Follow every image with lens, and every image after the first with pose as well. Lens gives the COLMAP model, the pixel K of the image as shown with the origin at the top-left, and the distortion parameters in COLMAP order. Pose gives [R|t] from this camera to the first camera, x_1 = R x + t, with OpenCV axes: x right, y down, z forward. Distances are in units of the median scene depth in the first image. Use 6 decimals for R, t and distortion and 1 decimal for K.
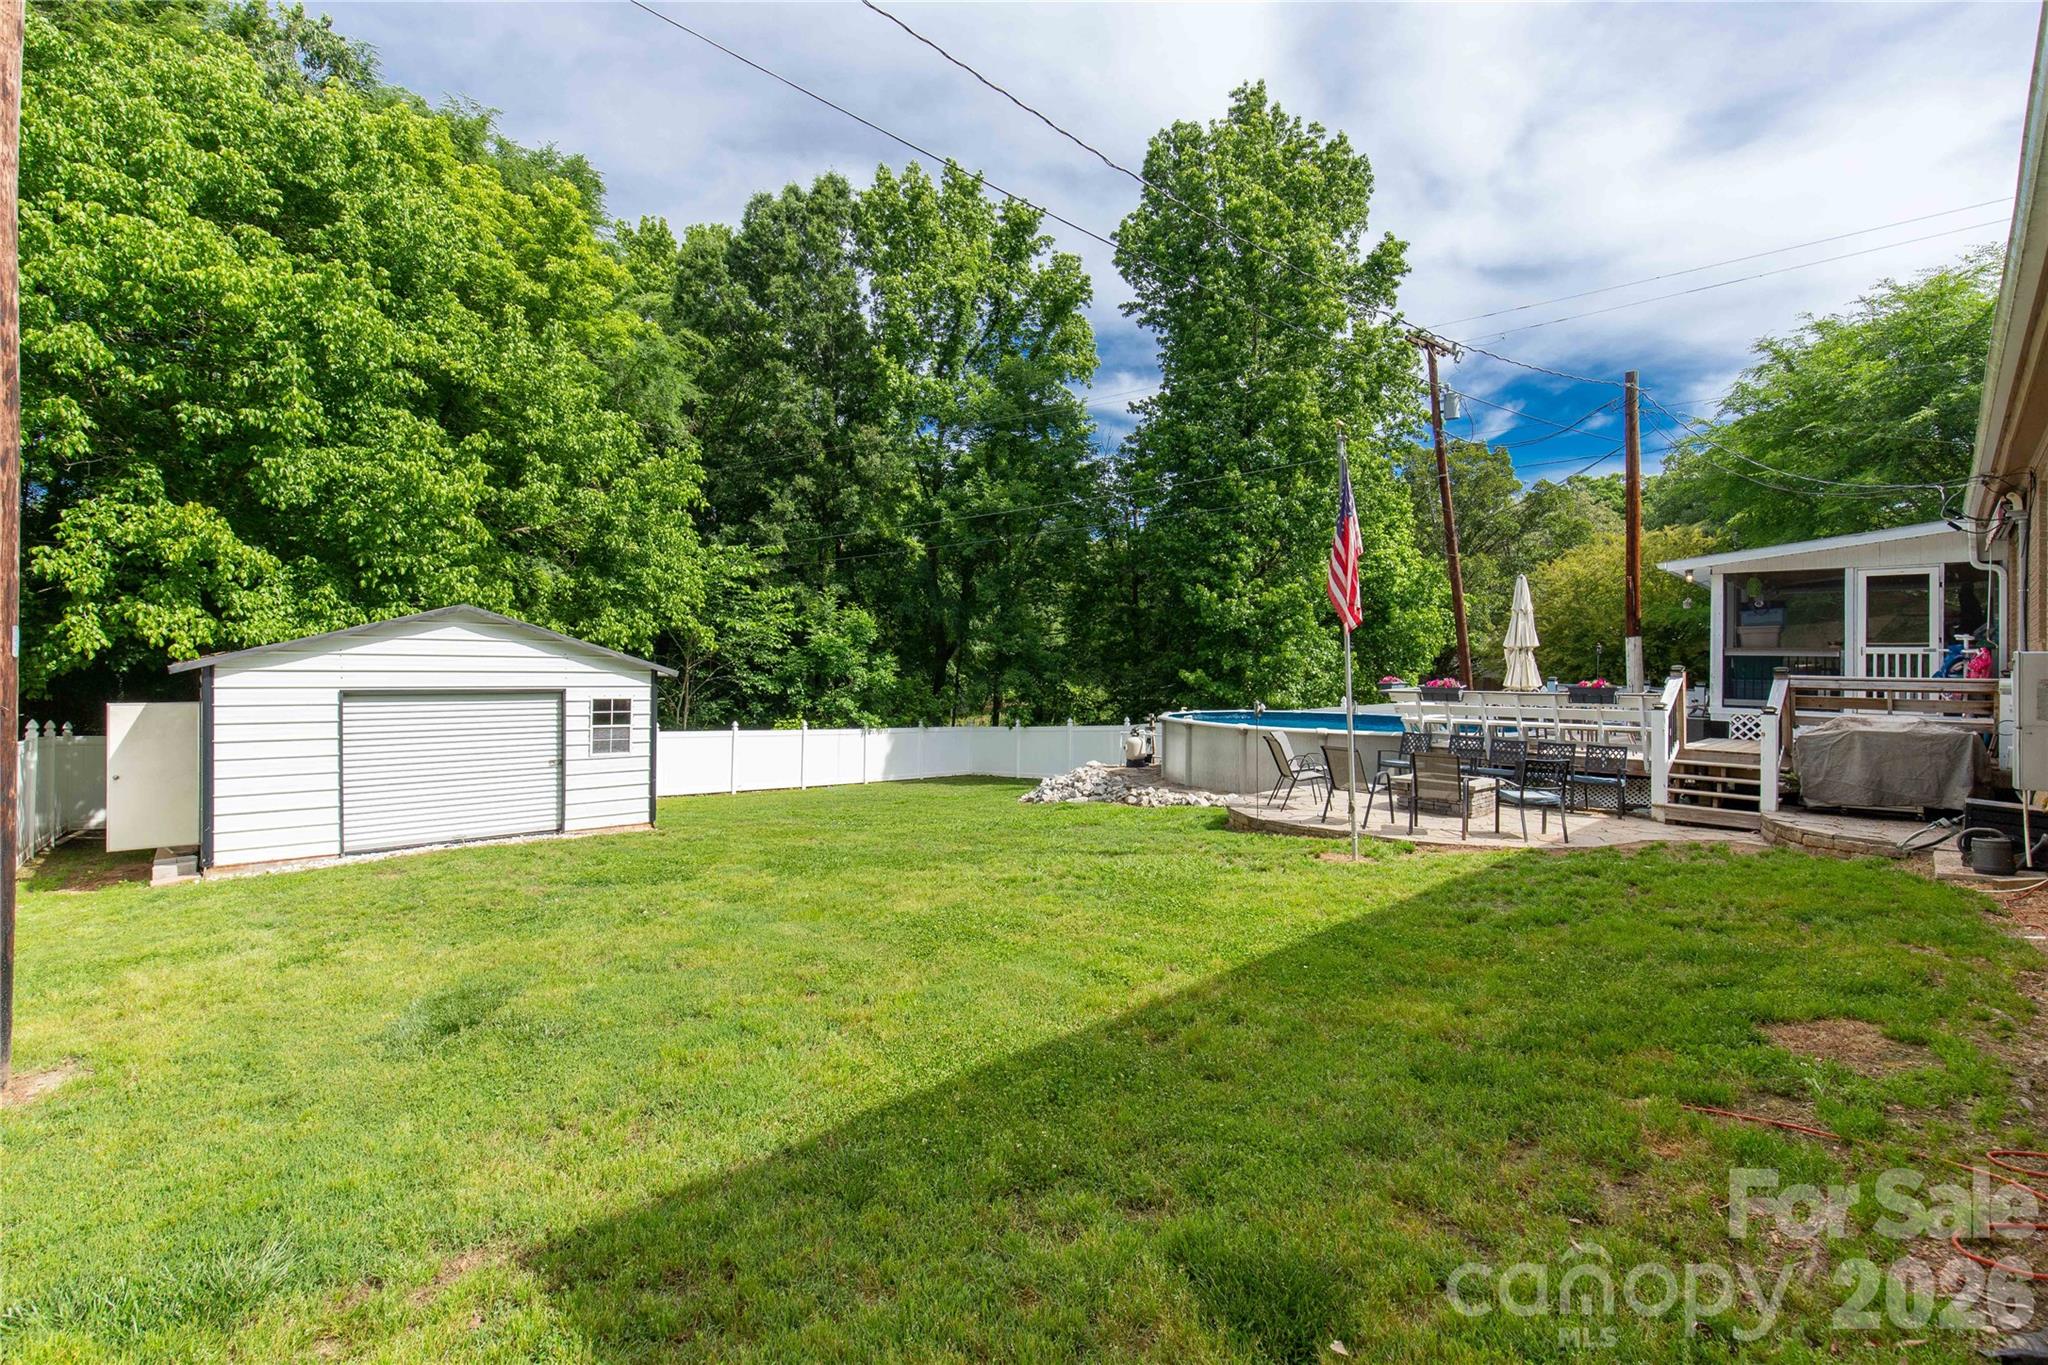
lens RADIAL K [[946.2, 0, 1032.2], [0, 946.2, 678.3], [0, 0, 1]] dist [0.003152, 0.000260]
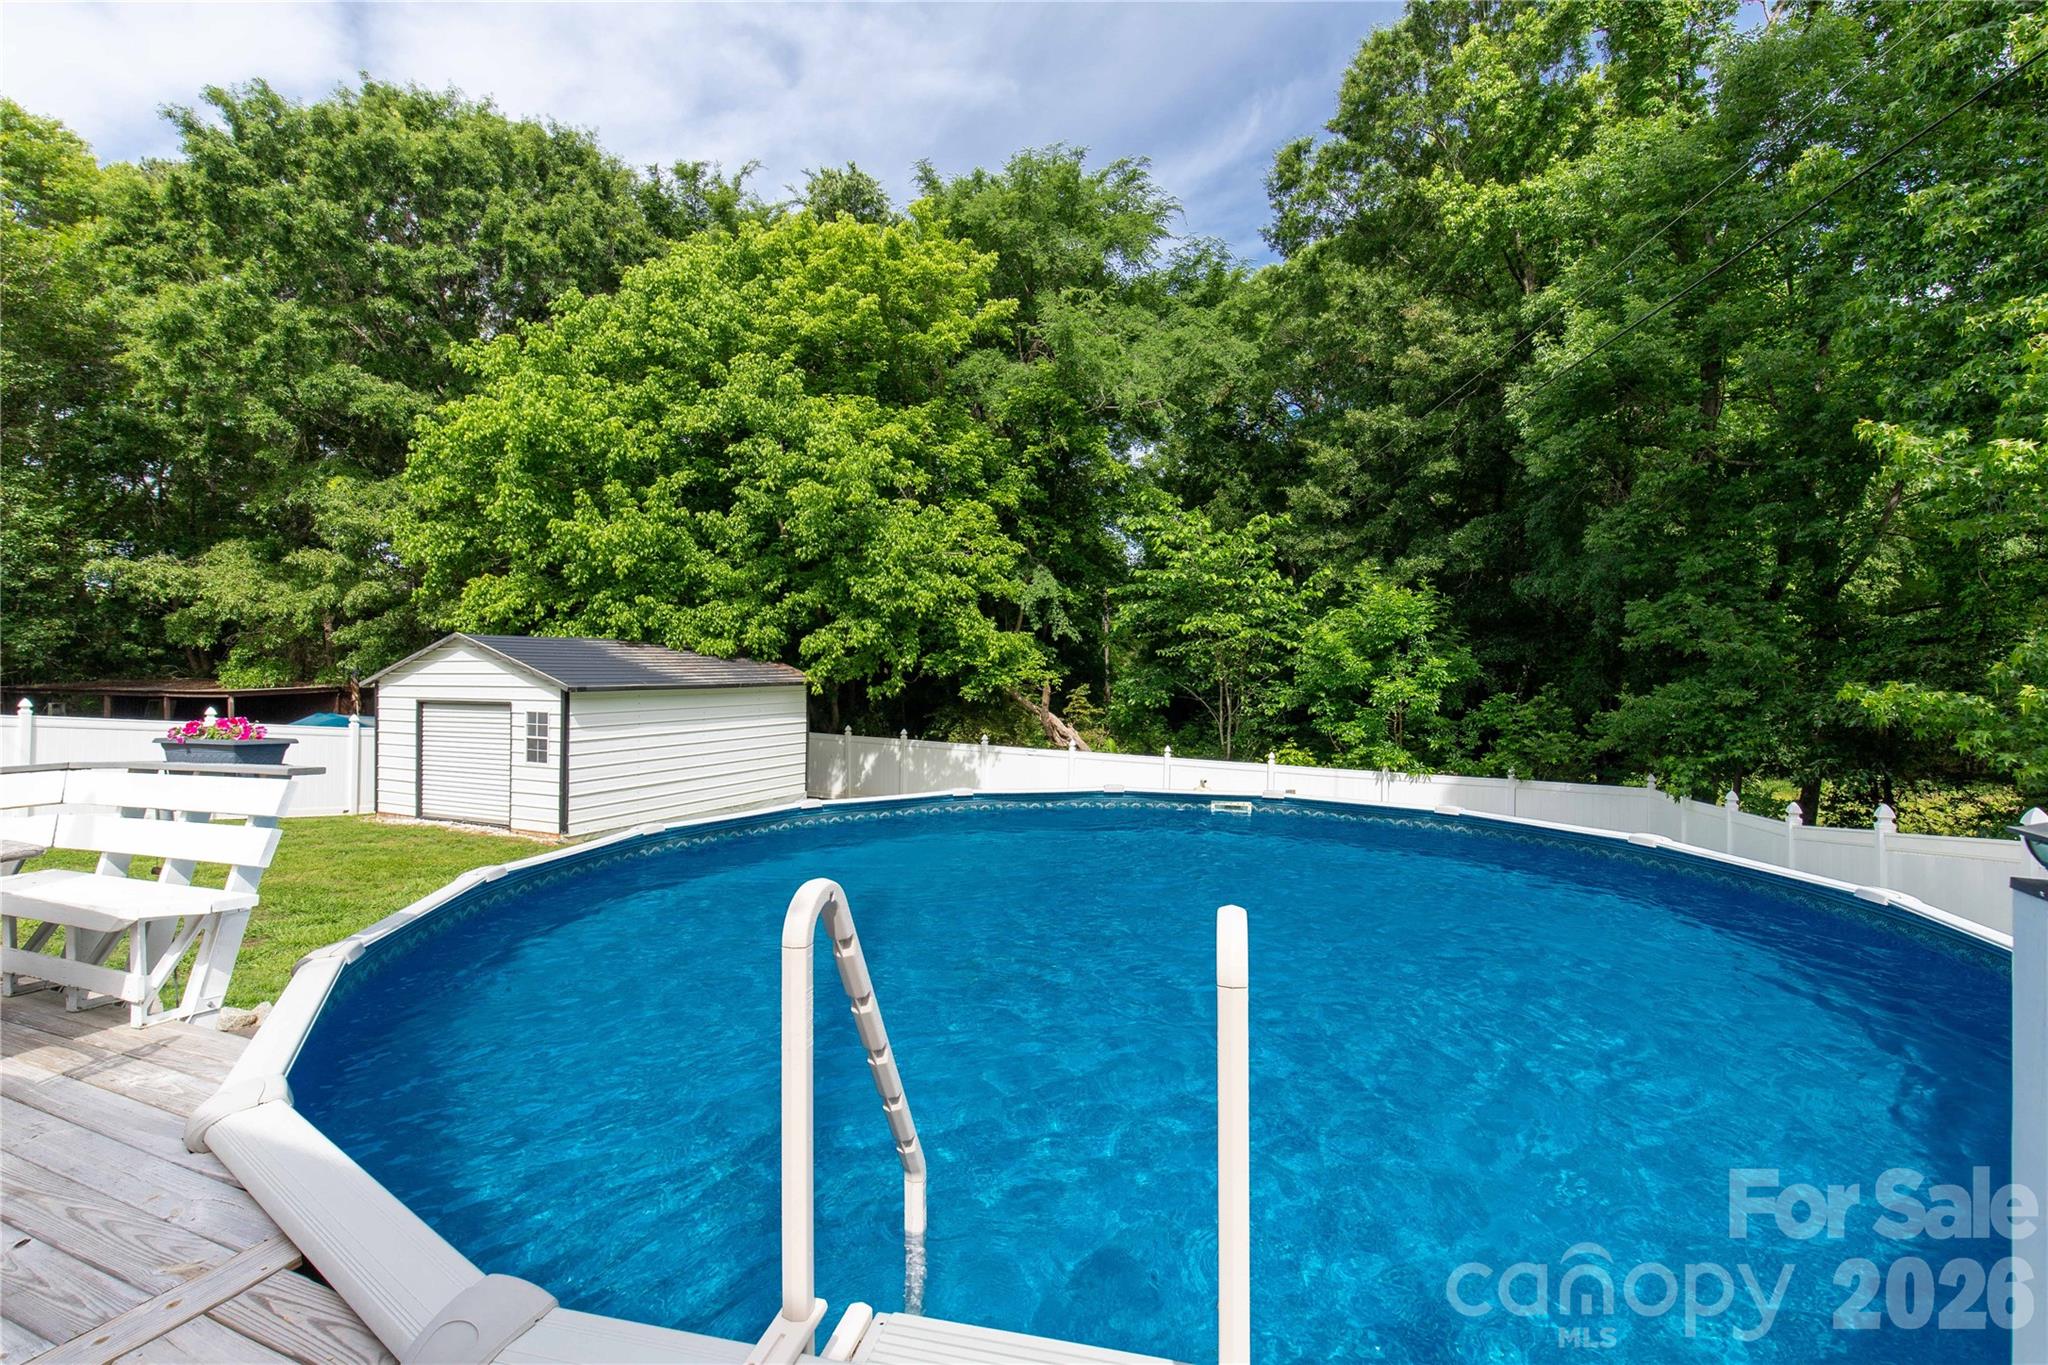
lens RADIAL K [[946.2, 0, 1016.3], [0, 946.2, 670.9], [0, 0, 1]] dist [0.003152, 0.000260]
pose [[0.325598, -0.010246, -0.945453, 0.749007], [-0.004419, 0.999914, -0.012358, -0.014032], [0.945498, 0.008201, 0.325525, 1.170955]]
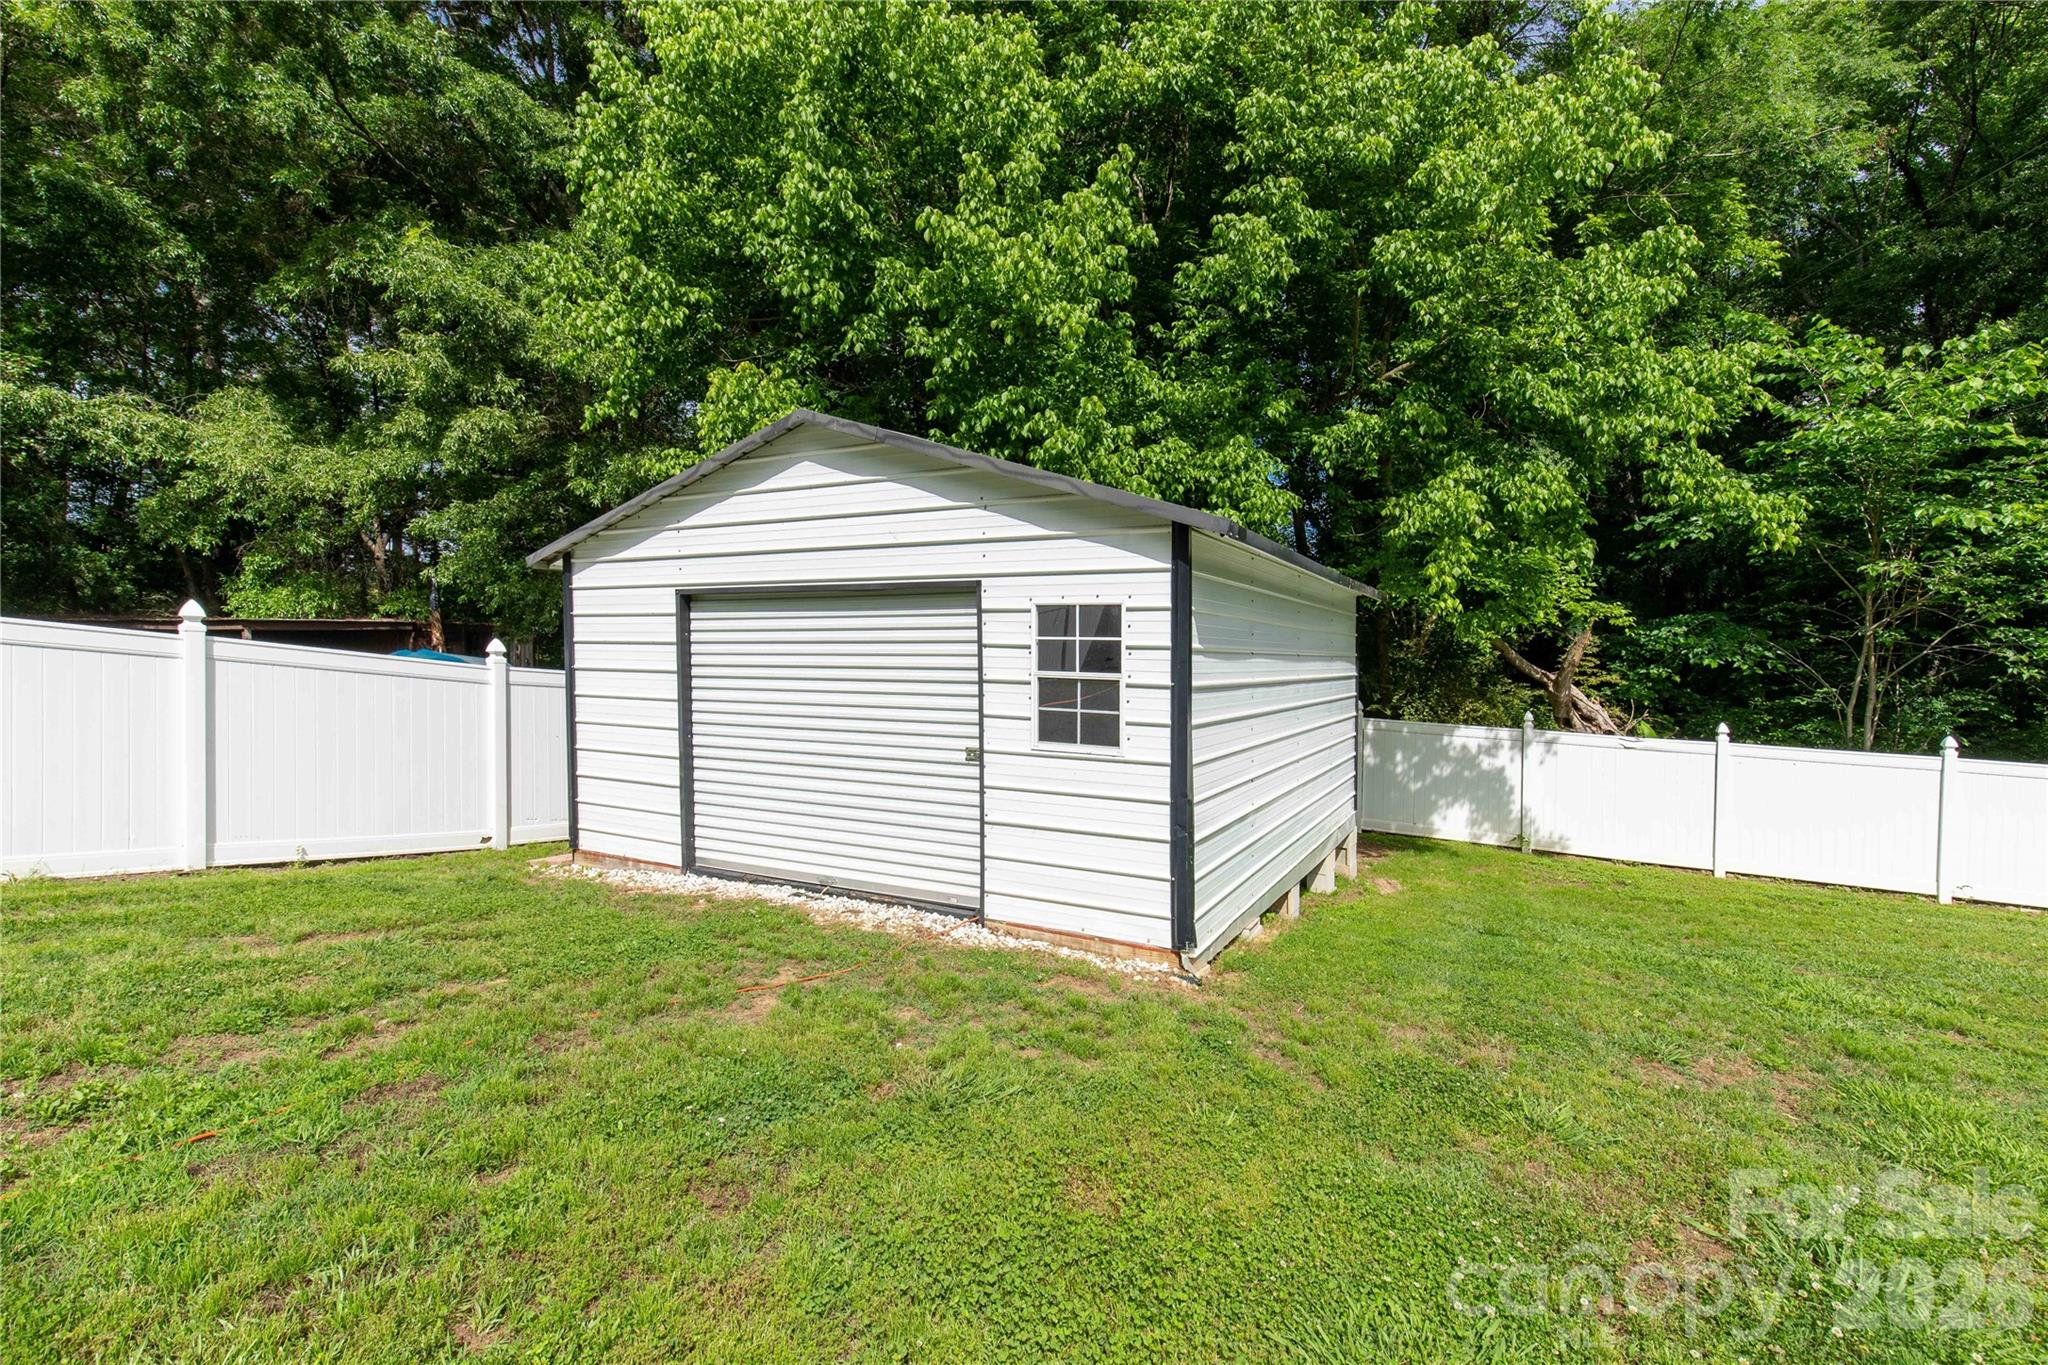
lens RADIAL K [[946.2, 0, 1020.6], [0, 946.2, 720.8], [0, 0, 1]] dist [0.003152, 0.000260]
pose [[0.313213, 0.055541, -0.948058, -0.086668], [-0.020788, 0.998450, 0.051625, 0.049726], [0.949455, 0.003538, 0.313882, 0.863267]]
